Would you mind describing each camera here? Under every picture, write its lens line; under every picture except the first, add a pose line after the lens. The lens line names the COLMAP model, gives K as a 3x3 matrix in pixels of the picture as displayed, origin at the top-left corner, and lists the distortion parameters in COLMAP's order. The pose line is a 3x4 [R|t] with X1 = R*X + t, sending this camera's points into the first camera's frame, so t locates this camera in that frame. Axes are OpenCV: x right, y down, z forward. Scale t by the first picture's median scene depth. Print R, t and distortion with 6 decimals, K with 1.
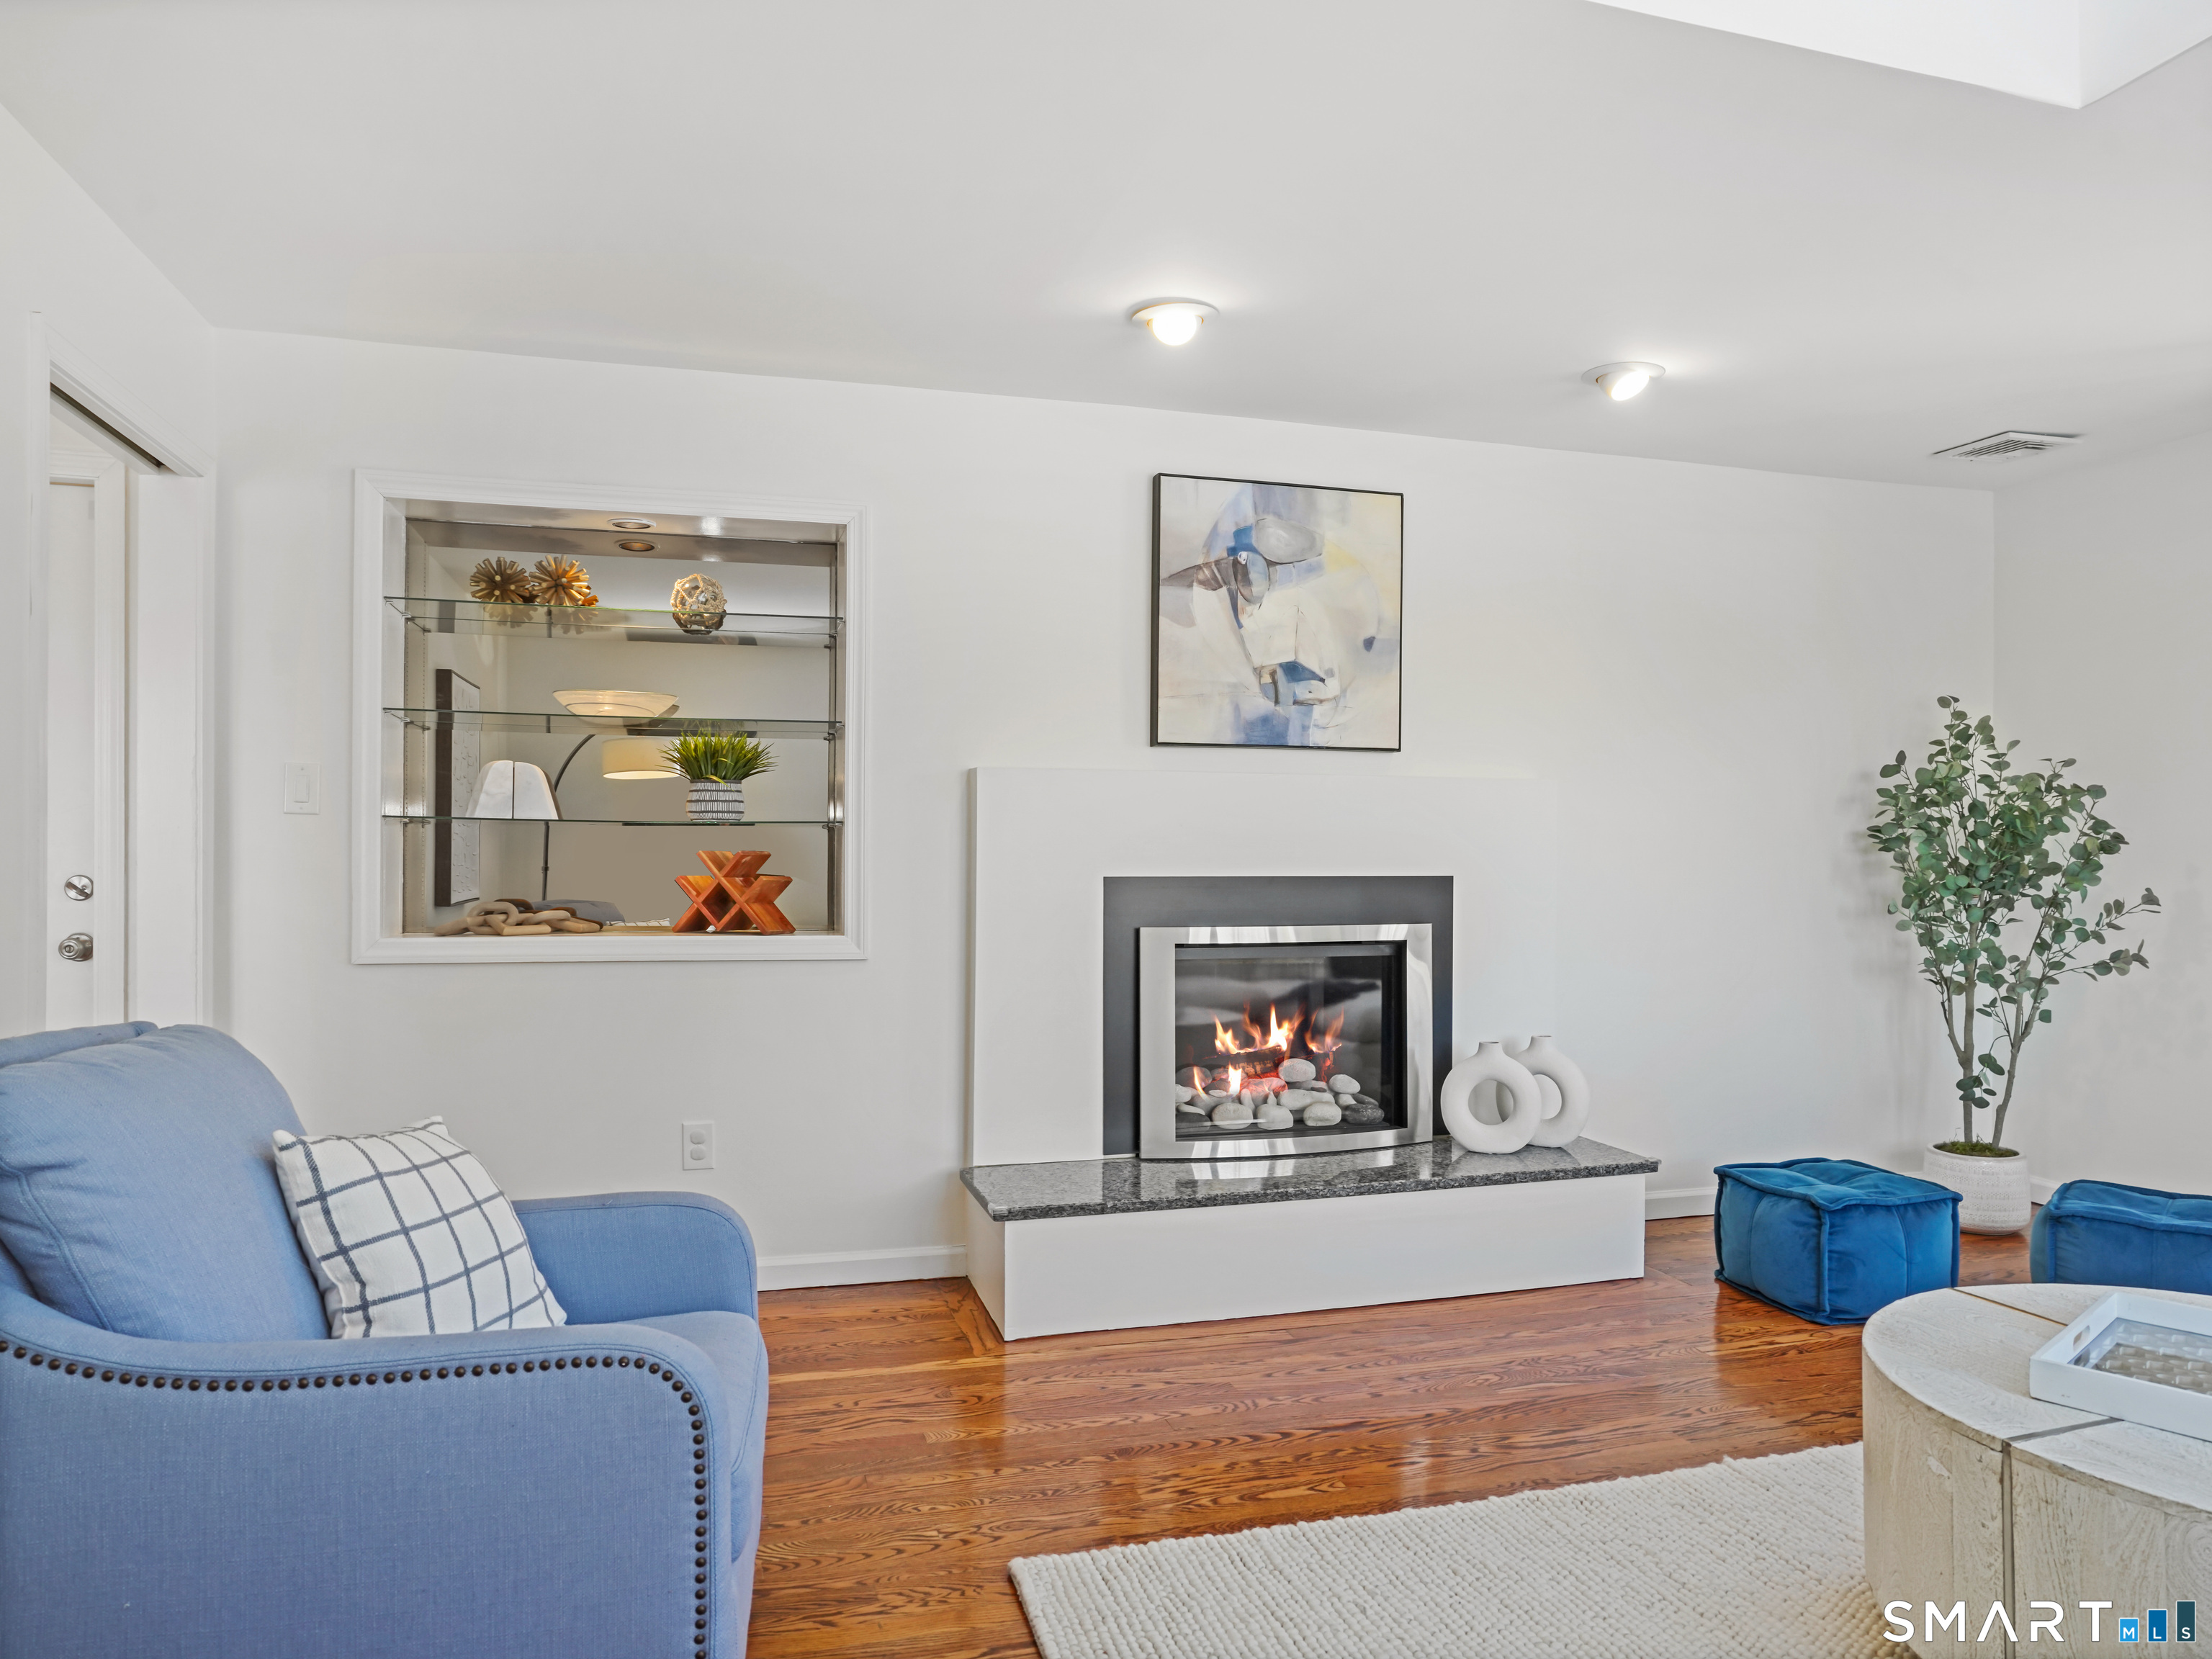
lens RADIAL K [[1442.6, 0, 1109.1], [0, 1442.6, 854.6], [0, 0, 1]] dist [0.005242, 0.002764]
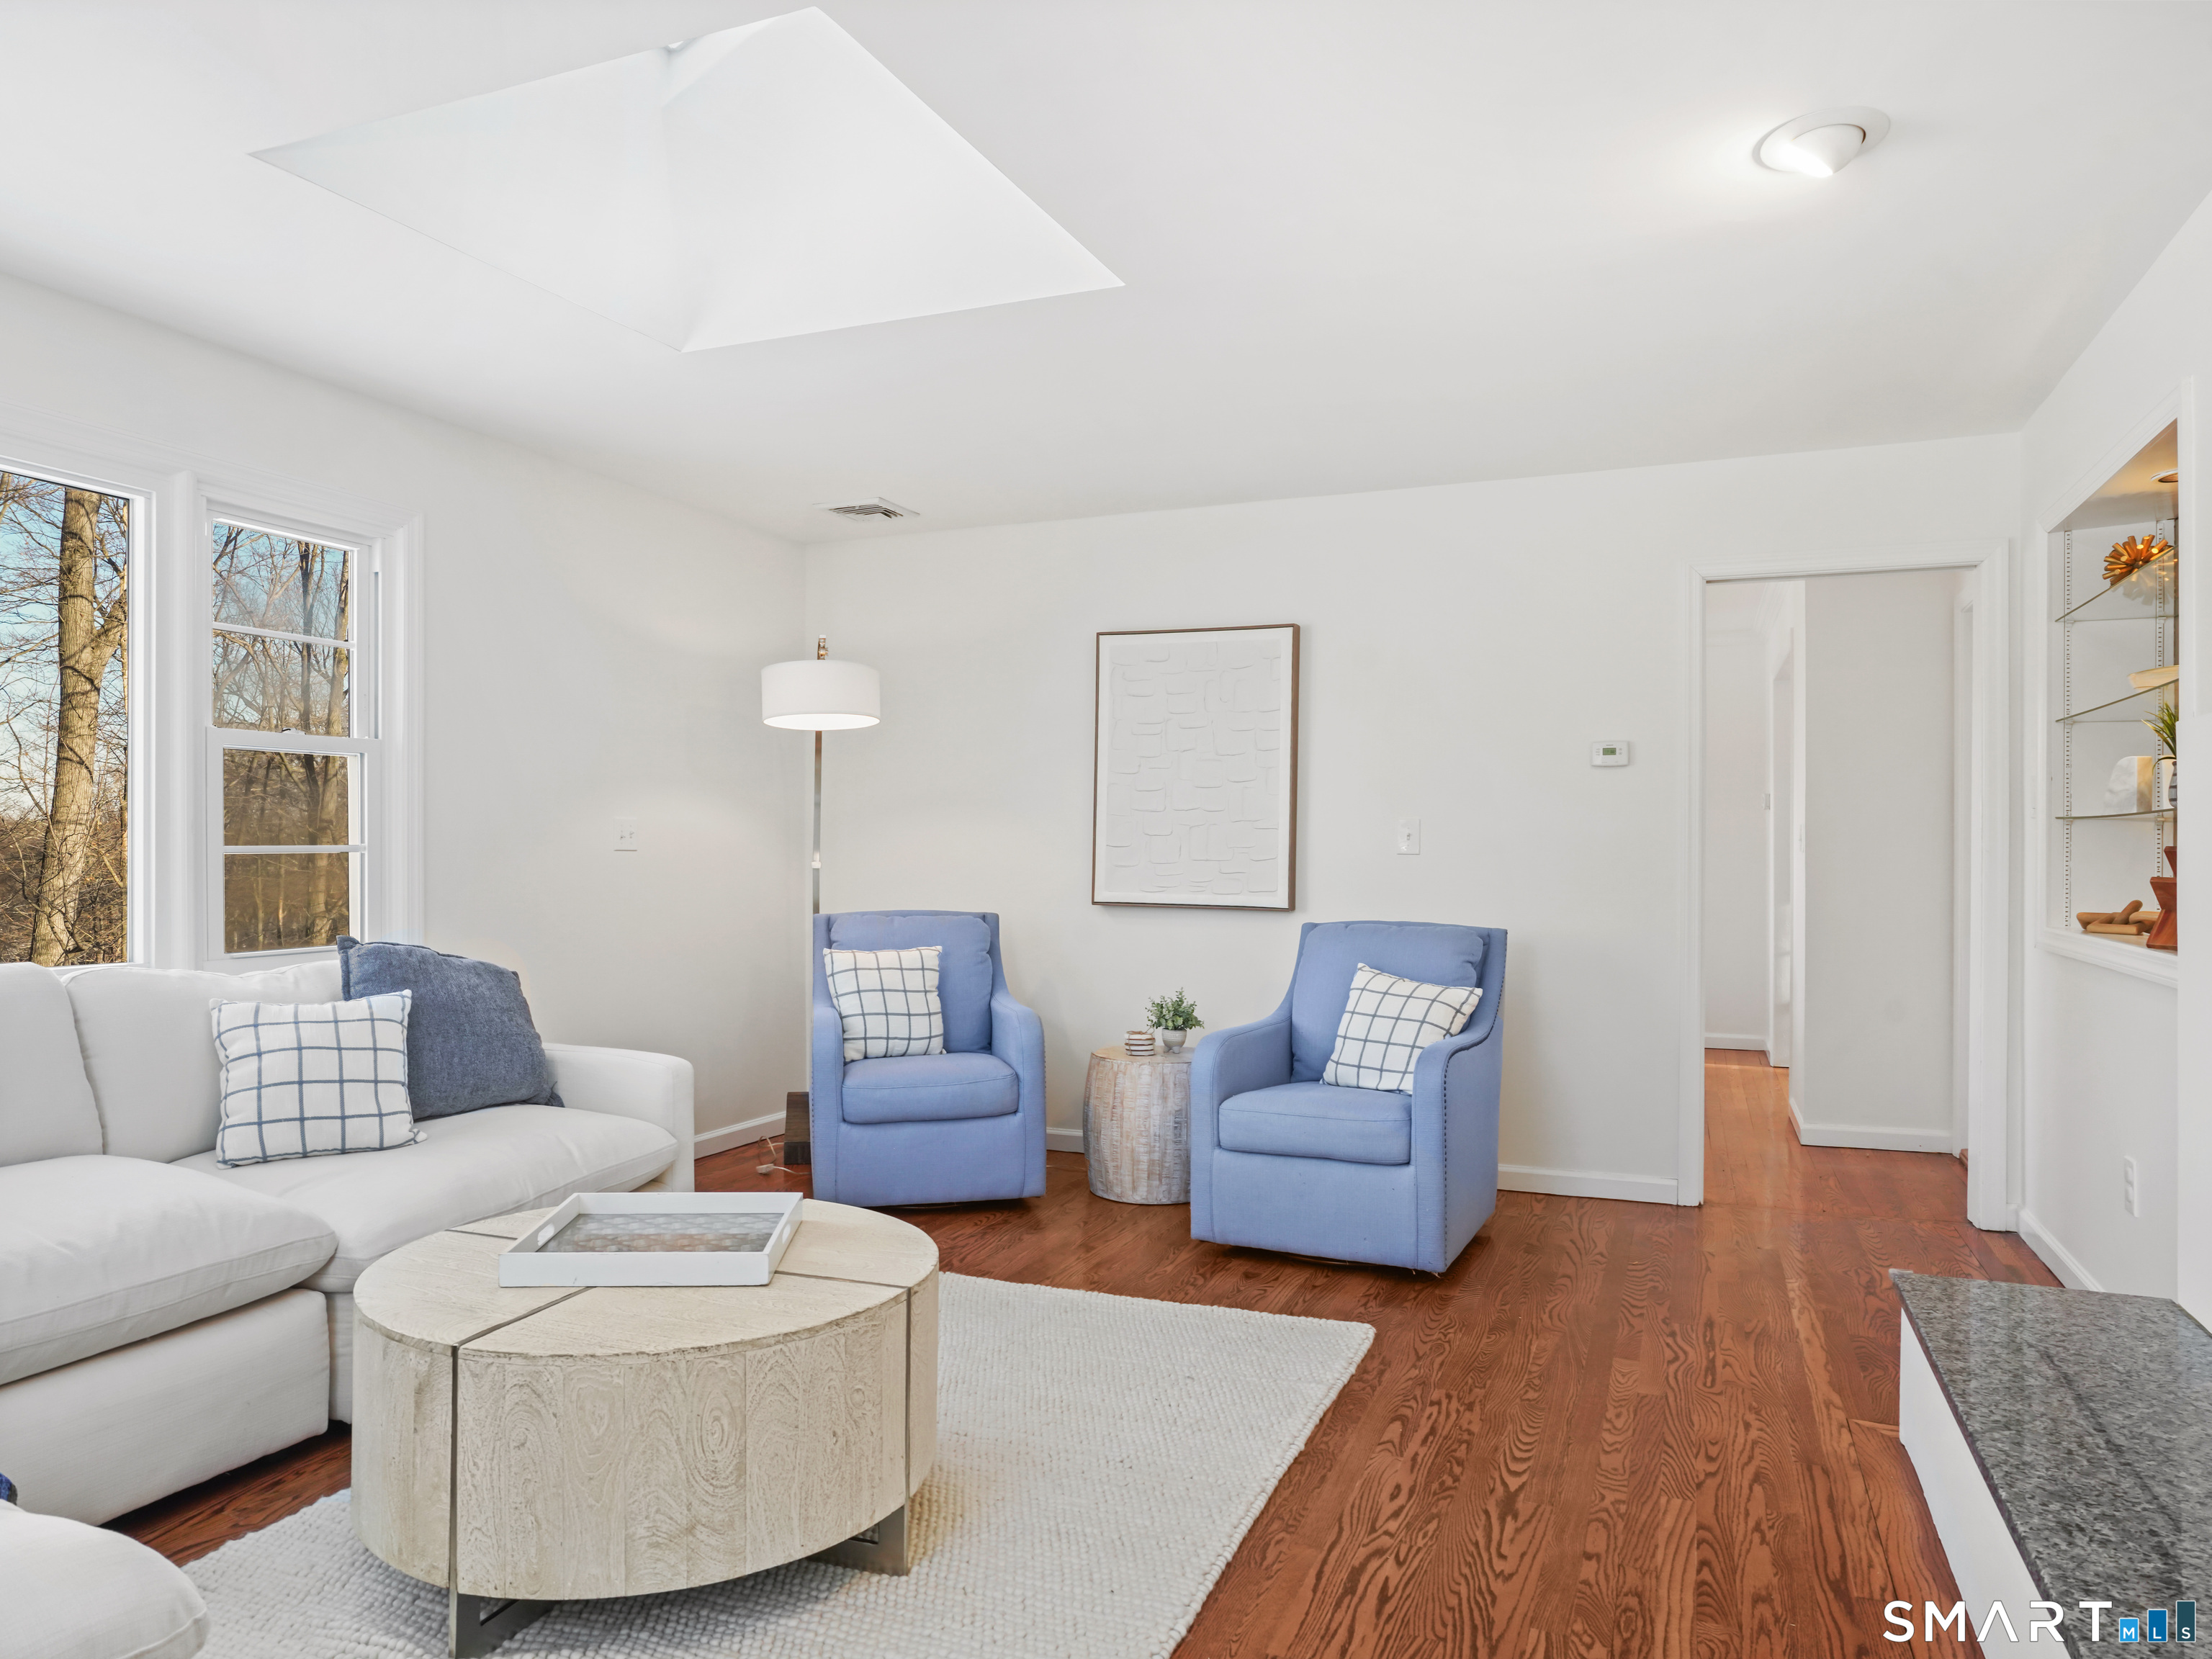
lens RADIAL K [[1442.6, 0, 1109.1], [0, 1442.6, 854.6], [0, 0, 1]] dist [0.005242, 0.002764]
pose [[-0.625998, -0.006533, -0.779797, 0.901537], [-0.006718, 0.999973, -0.002986, 0.010050], [0.779796, 0.003369, -0.626025, 1.230149]]
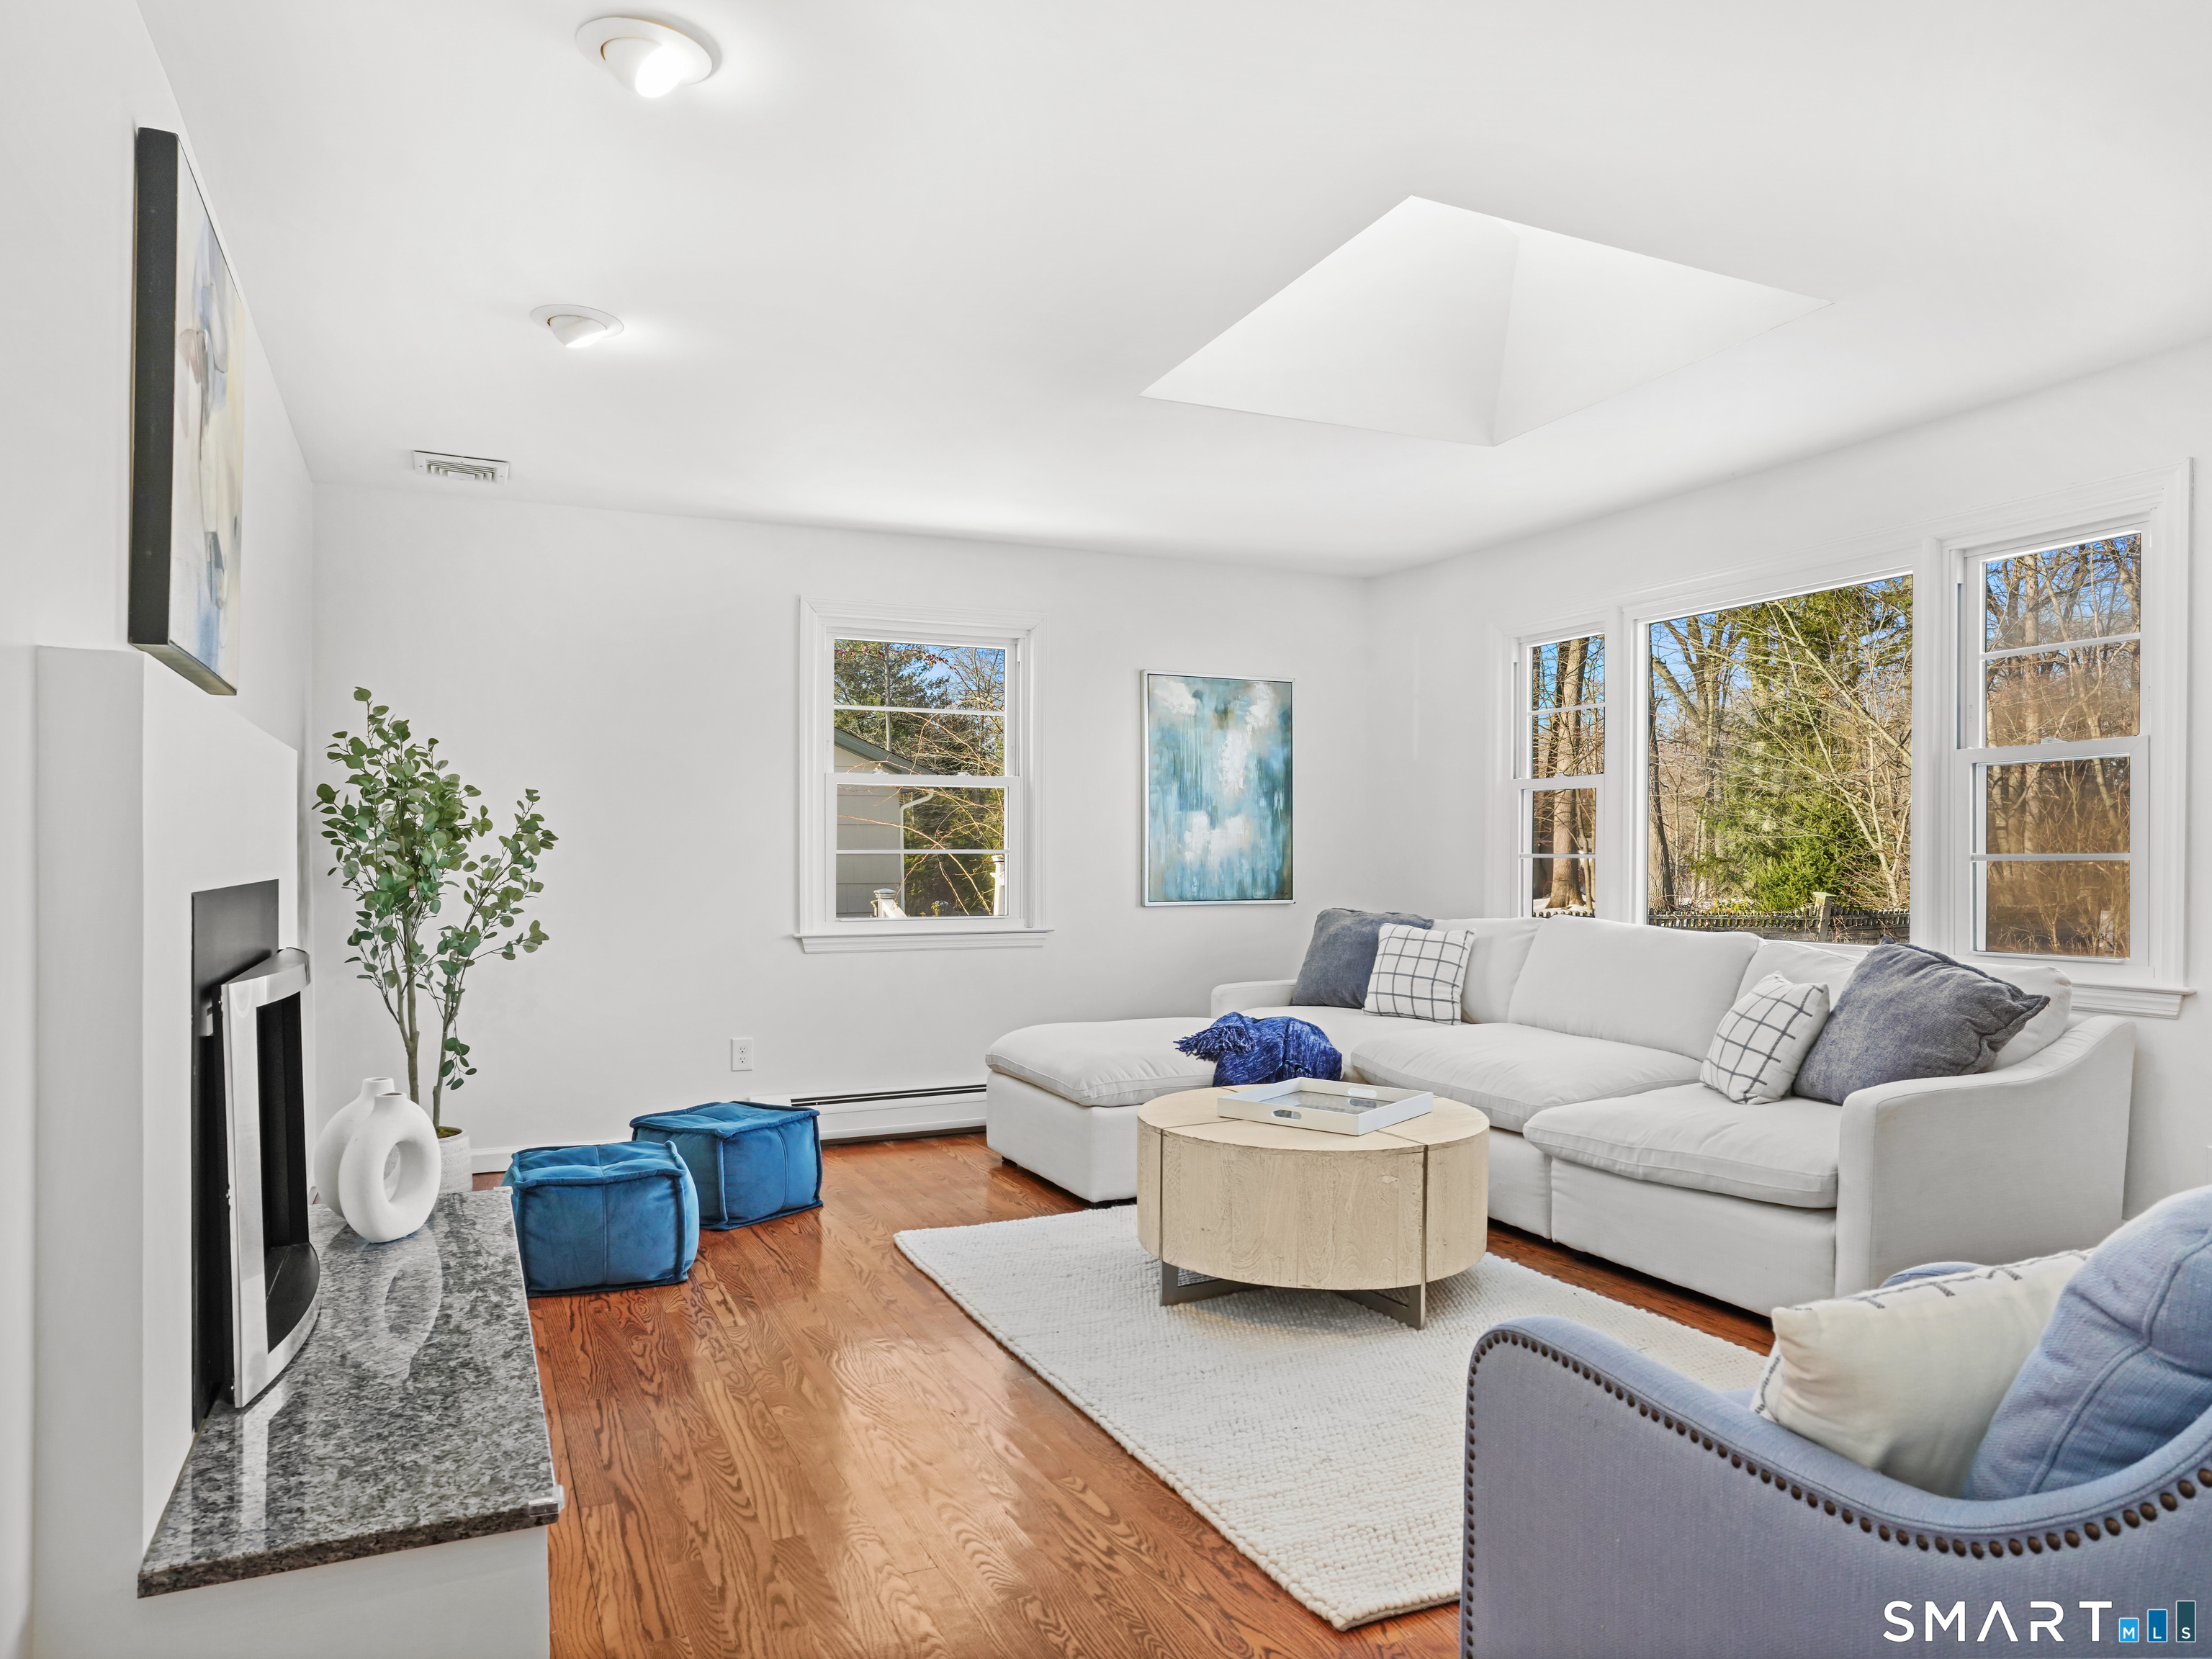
lens RADIAL K [[1442.6, 0, 1109.1], [0, 1442.6, 854.6], [0, 0, 1]] dist [0.005242, 0.002764]
pose [[-0.133953, -0.004031, 0.990980, -0.686500], [0.000740, 0.999991, 0.004168, -0.000019], [-0.990987, 0.001292, -0.133948, 0.911622]]
